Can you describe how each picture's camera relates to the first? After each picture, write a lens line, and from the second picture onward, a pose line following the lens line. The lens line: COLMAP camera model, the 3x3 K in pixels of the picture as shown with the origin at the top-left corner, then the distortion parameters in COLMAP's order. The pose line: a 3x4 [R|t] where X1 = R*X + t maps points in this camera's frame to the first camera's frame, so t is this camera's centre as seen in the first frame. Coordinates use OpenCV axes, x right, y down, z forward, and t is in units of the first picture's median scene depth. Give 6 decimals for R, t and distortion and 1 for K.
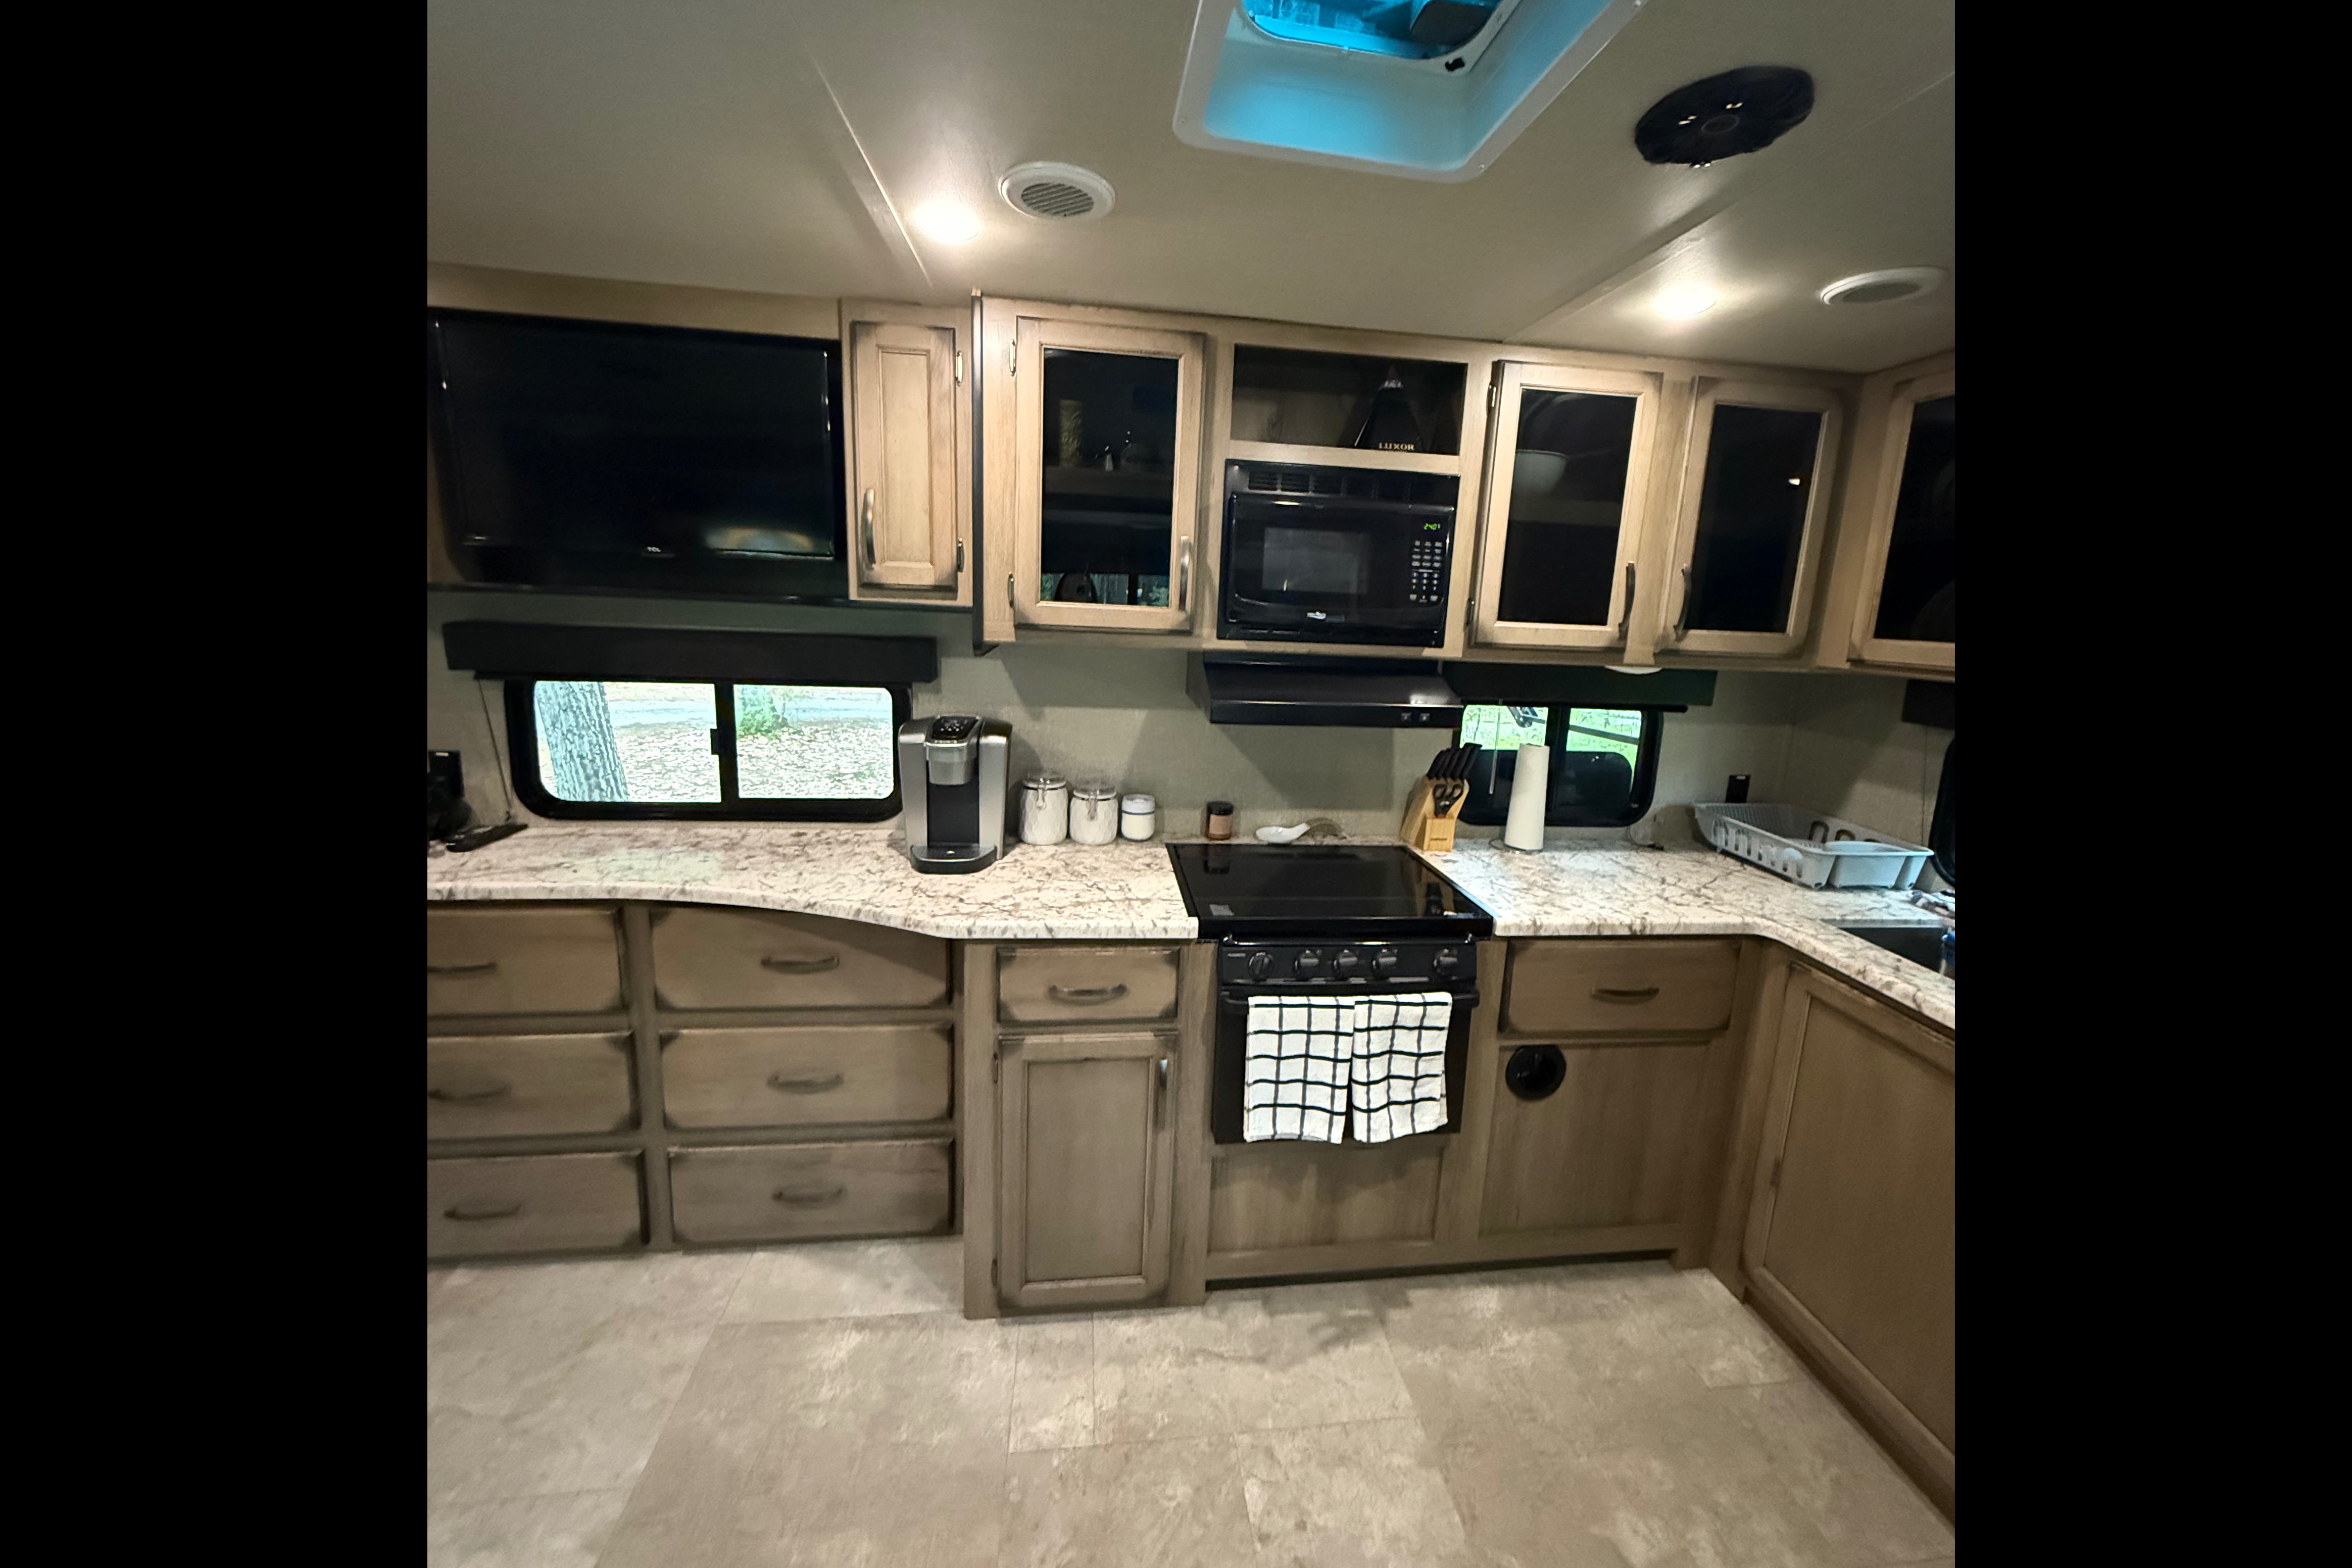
lens RADIAL K [[794.8, 0, 1173.2], [0, 794.8, 763.6], [0, 0, 1]] dist [0.001390, 0.000039]
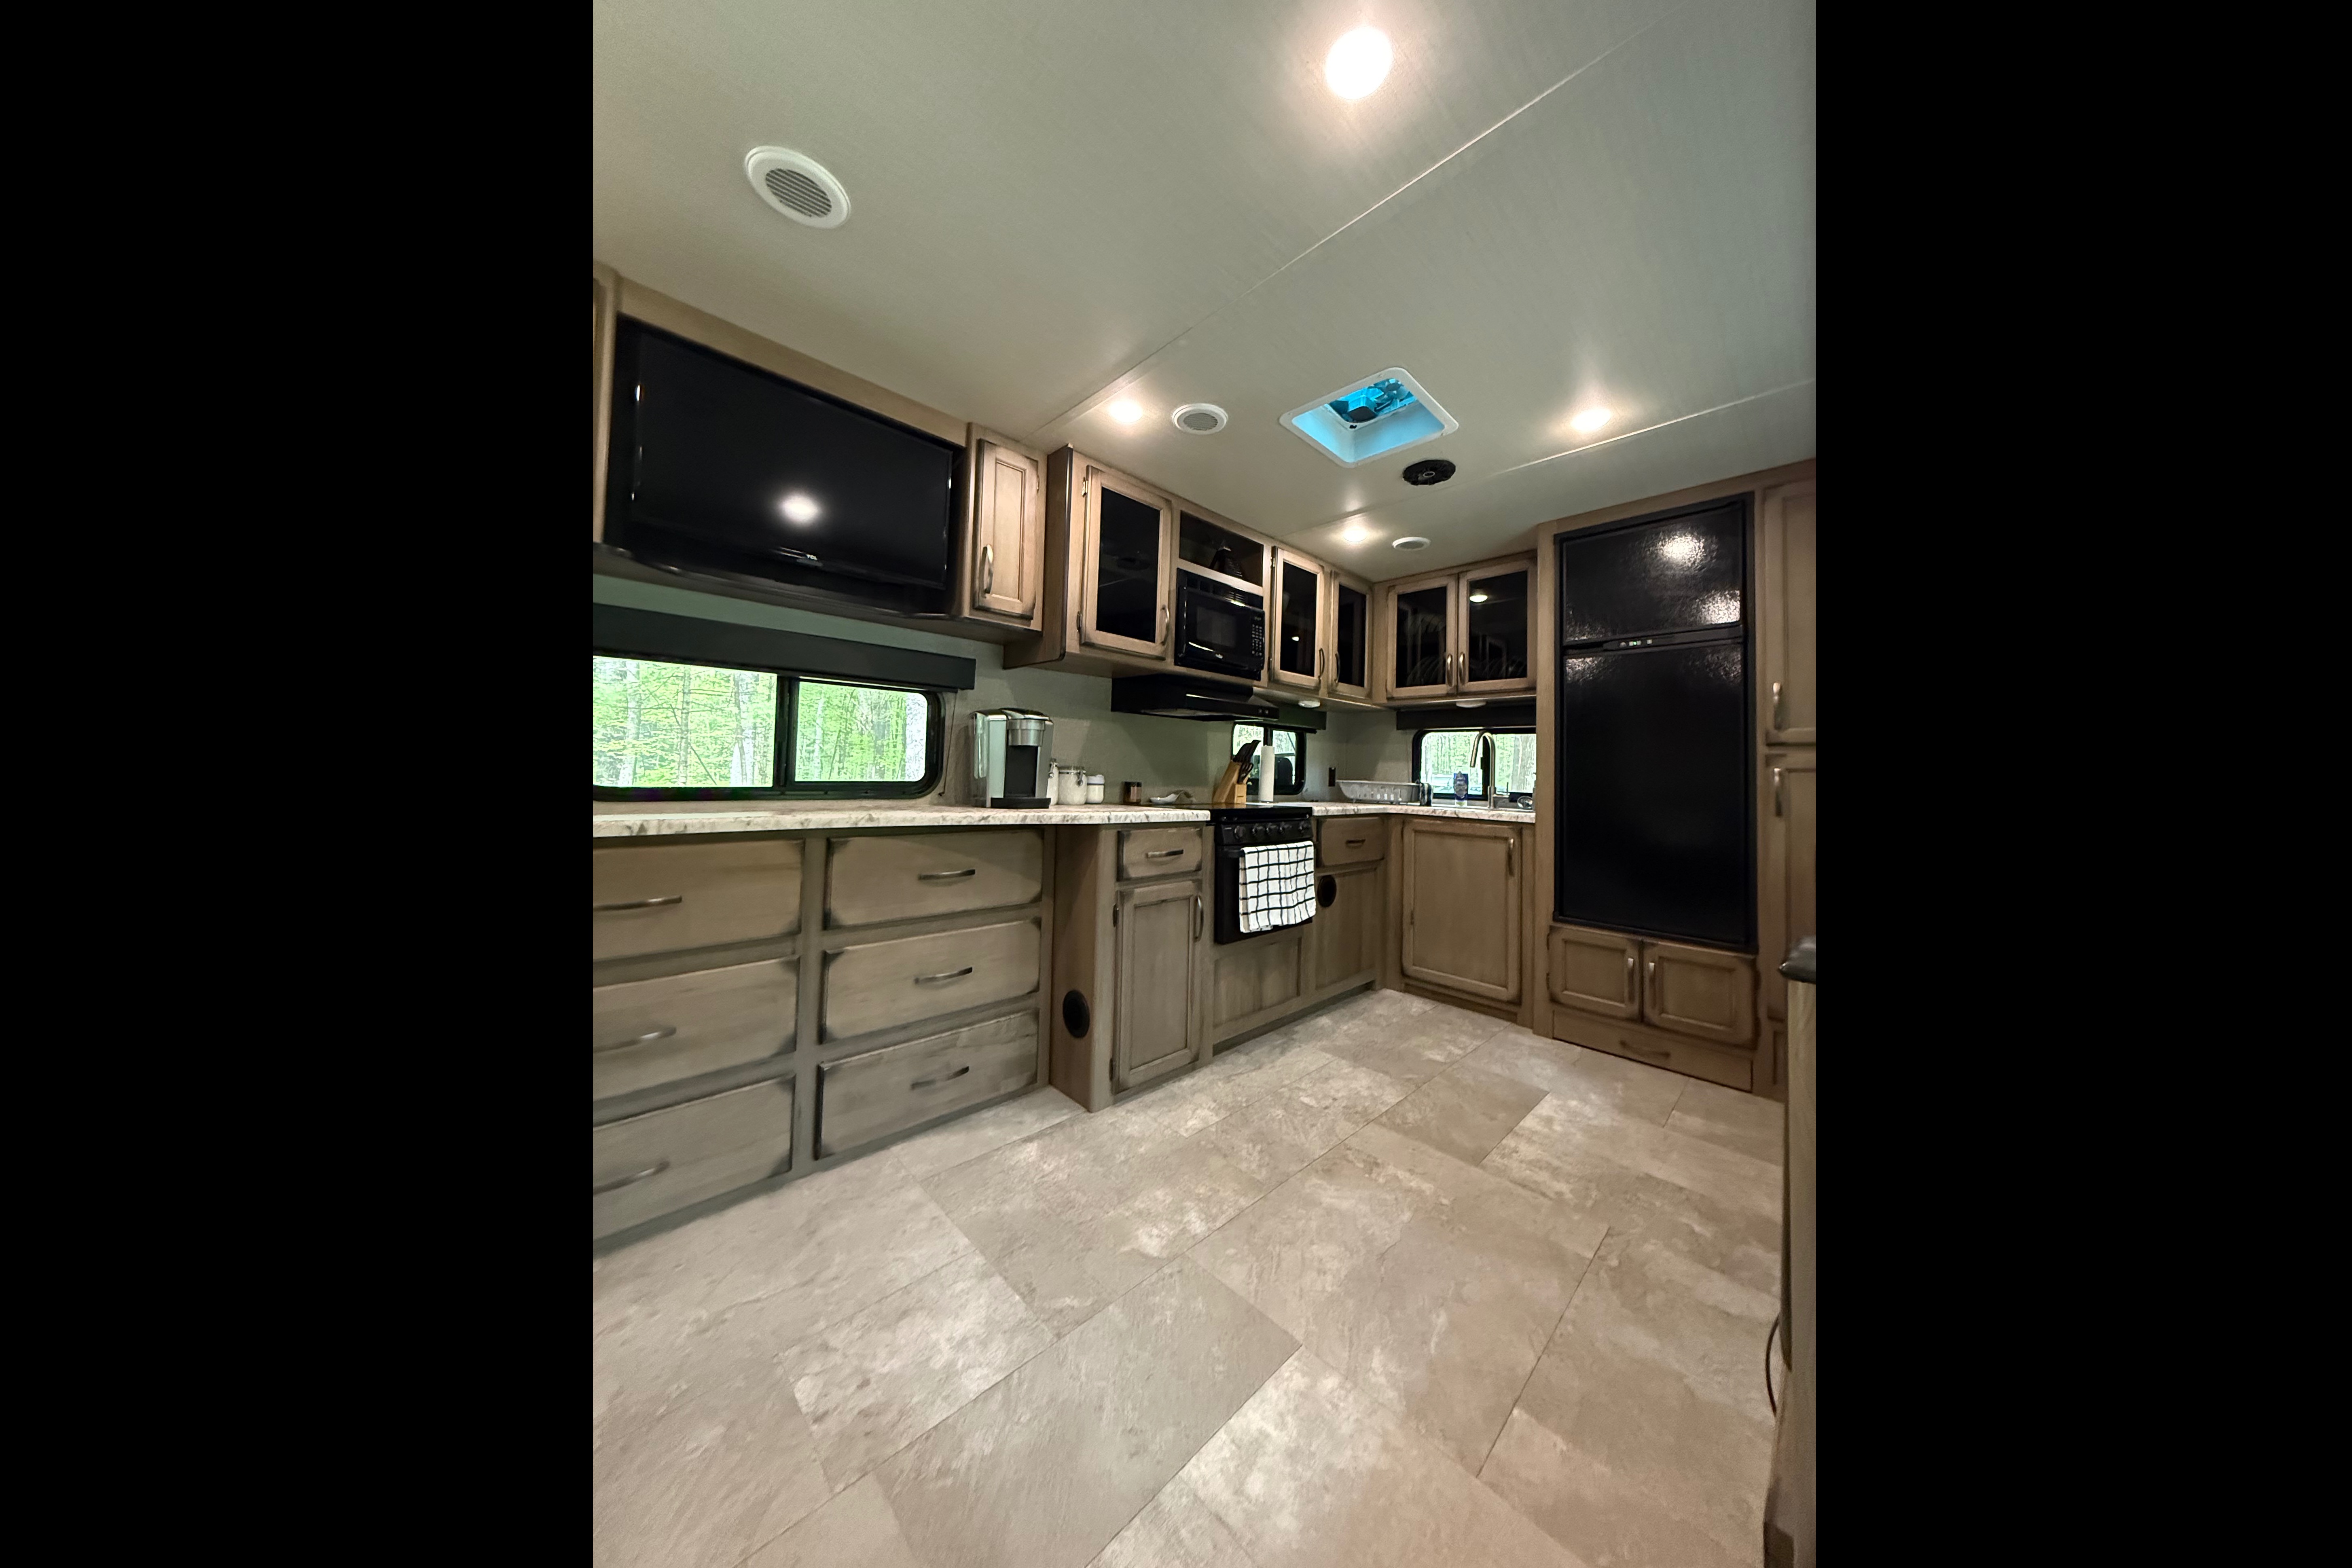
lens RADIAL K [[650.4, 0, 1185.3], [0, 650.4, 779.9], [0, 0, 1]] dist [-0.000101, 0.000027]
pose [[0.792931, -0.023707, 0.608850, -0.816858], [0.121274, 0.985391, -0.119571, 0.273481], [-0.597120, 0.168649, 0.784222, -0.102640]]
